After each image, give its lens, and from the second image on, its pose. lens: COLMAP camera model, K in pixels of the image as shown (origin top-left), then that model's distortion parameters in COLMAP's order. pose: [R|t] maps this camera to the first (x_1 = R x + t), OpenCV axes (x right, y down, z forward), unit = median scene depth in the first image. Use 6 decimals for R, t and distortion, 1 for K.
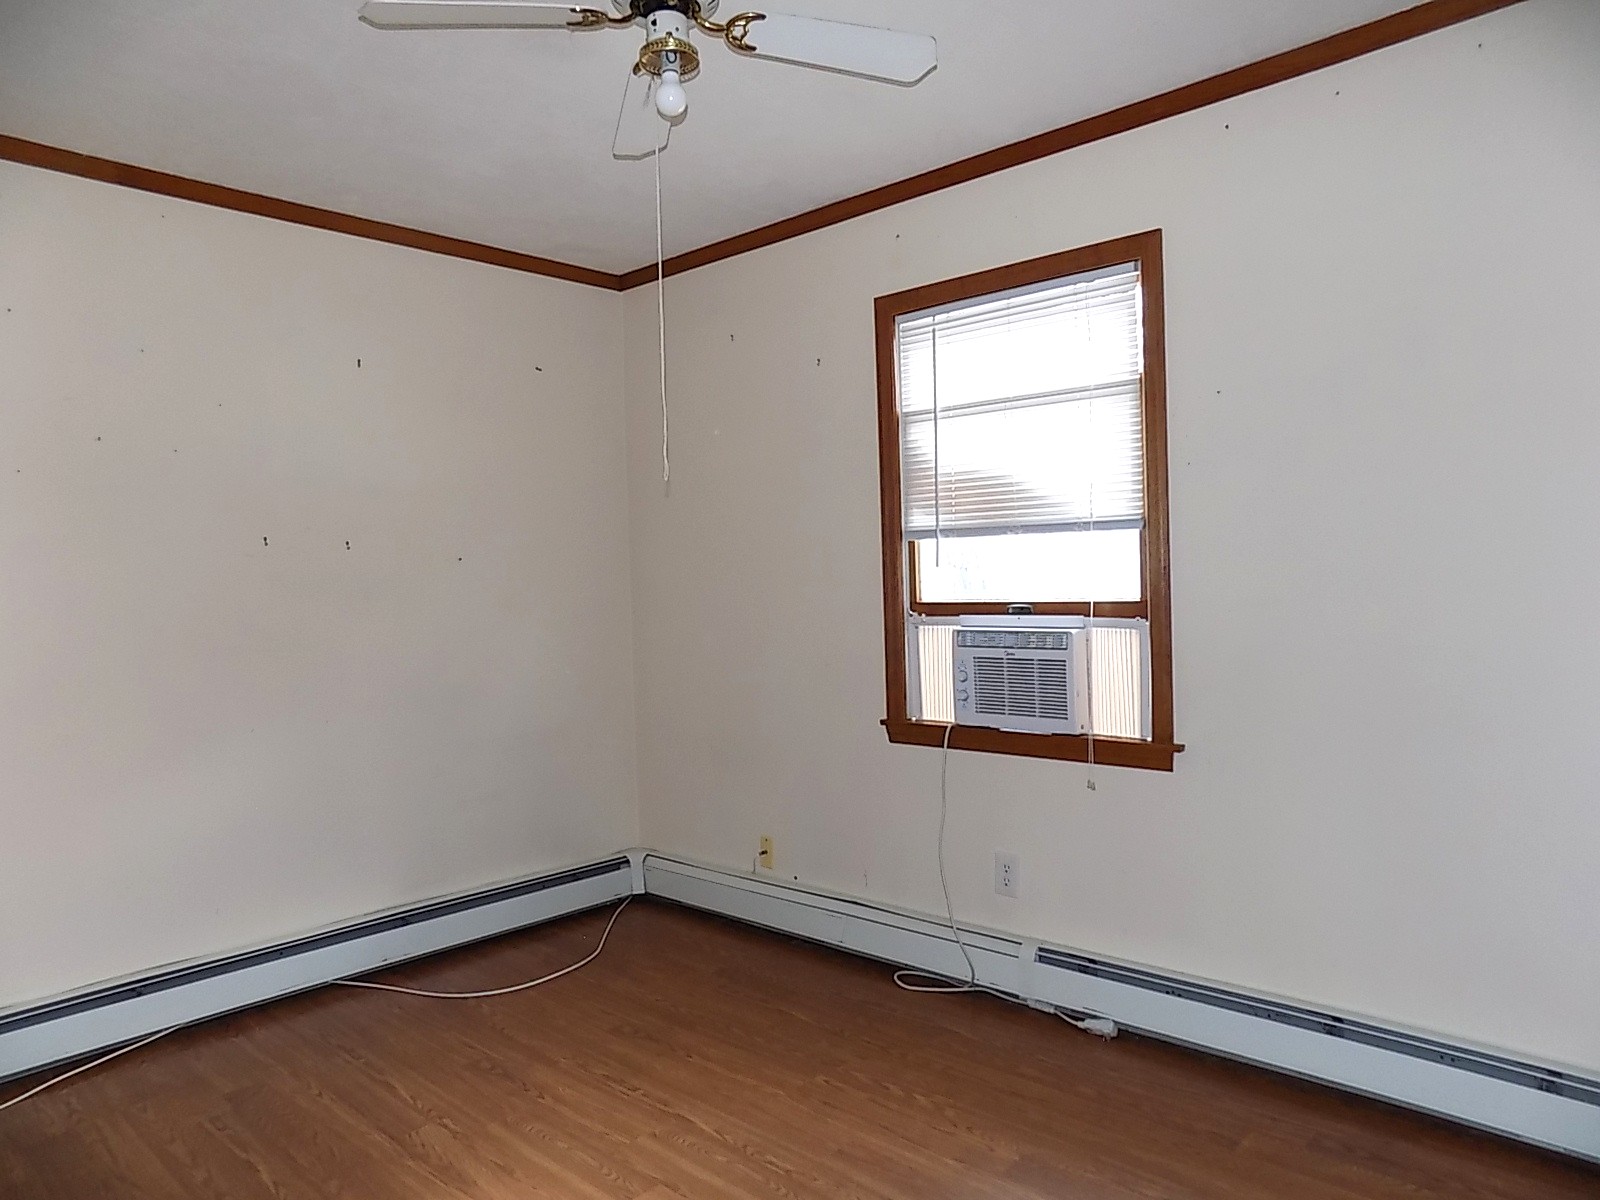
lens RADIAL K [[1078.0, 0, 800.0], [0, 1078.0, 600.0], [0, 0, 1]] dist [-0.051849, 0.058929]
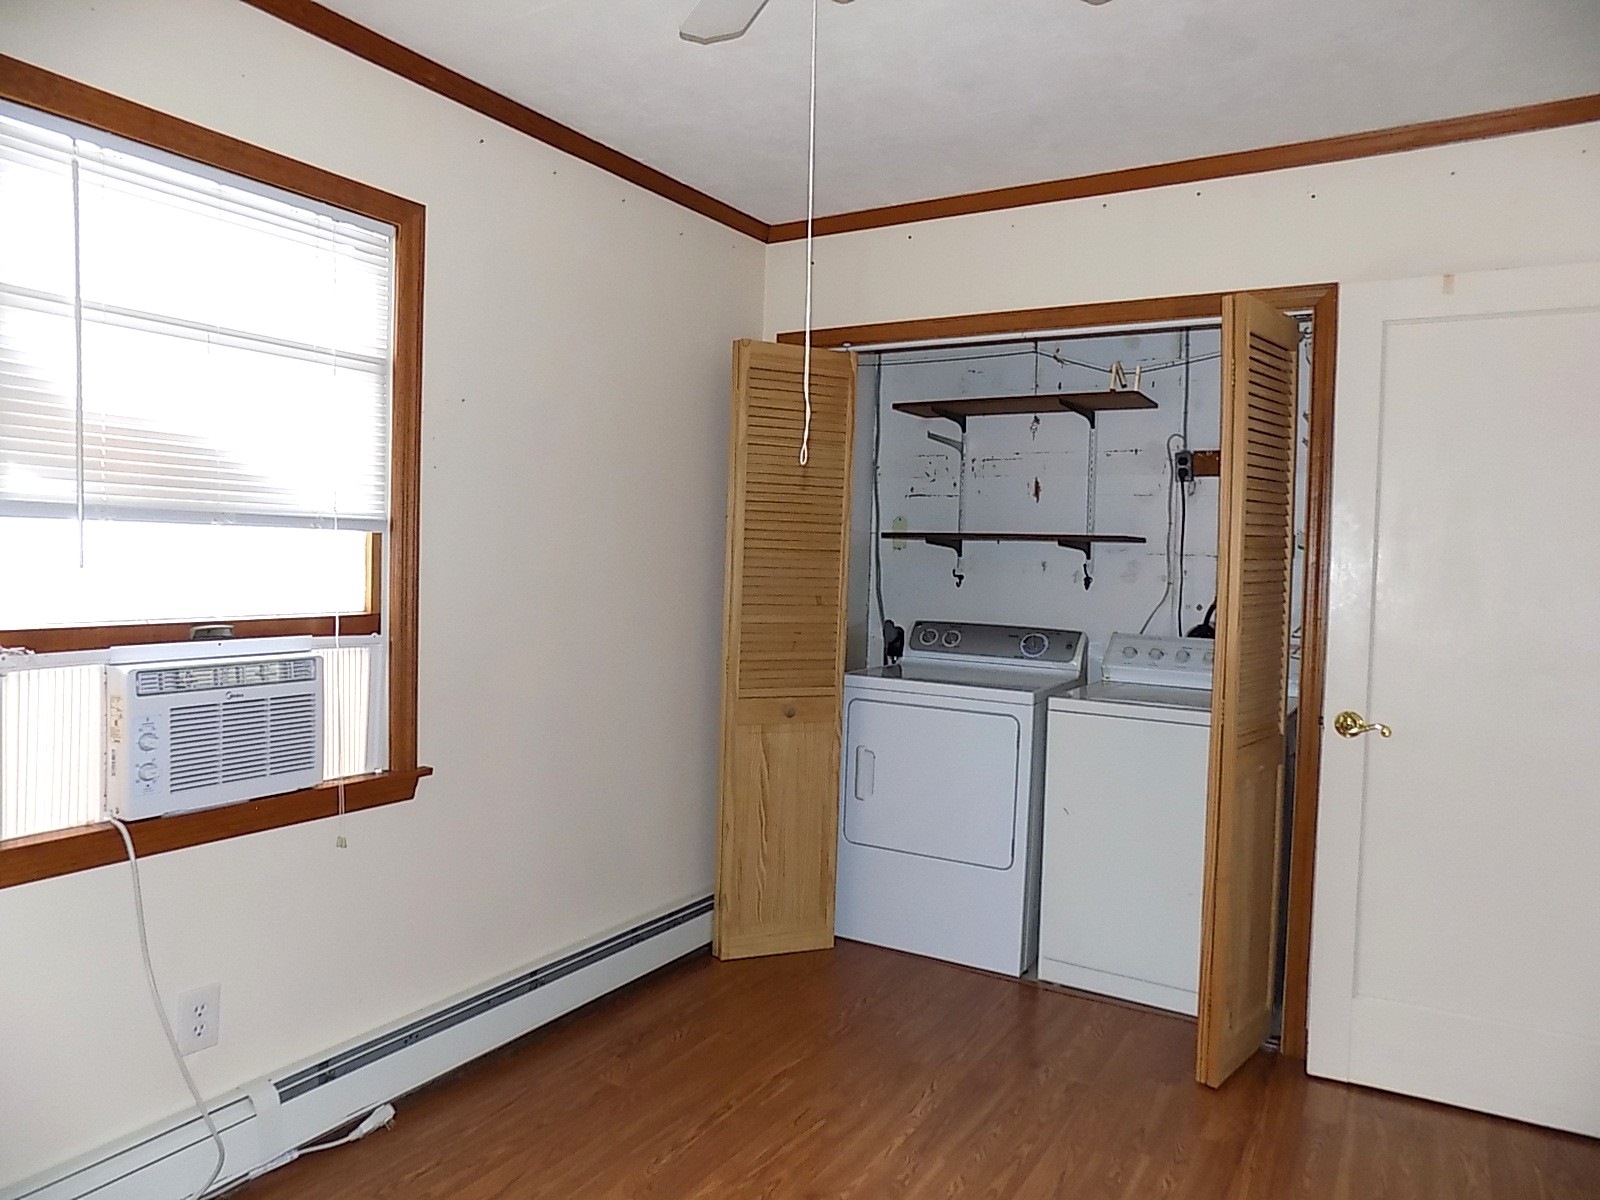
lens RADIAL K [[1078.0, 0, 800.0], [0, 1078.0, 600.0], [0, 0, 1]] dist [-0.051849, 0.058929]
pose [[-0.192525, -0.018160, 0.981124, -0.585262], [0.006987, 0.999778, 0.019877, -0.024735], [-0.981267, 0.010682, -0.192356, 0.807866]]
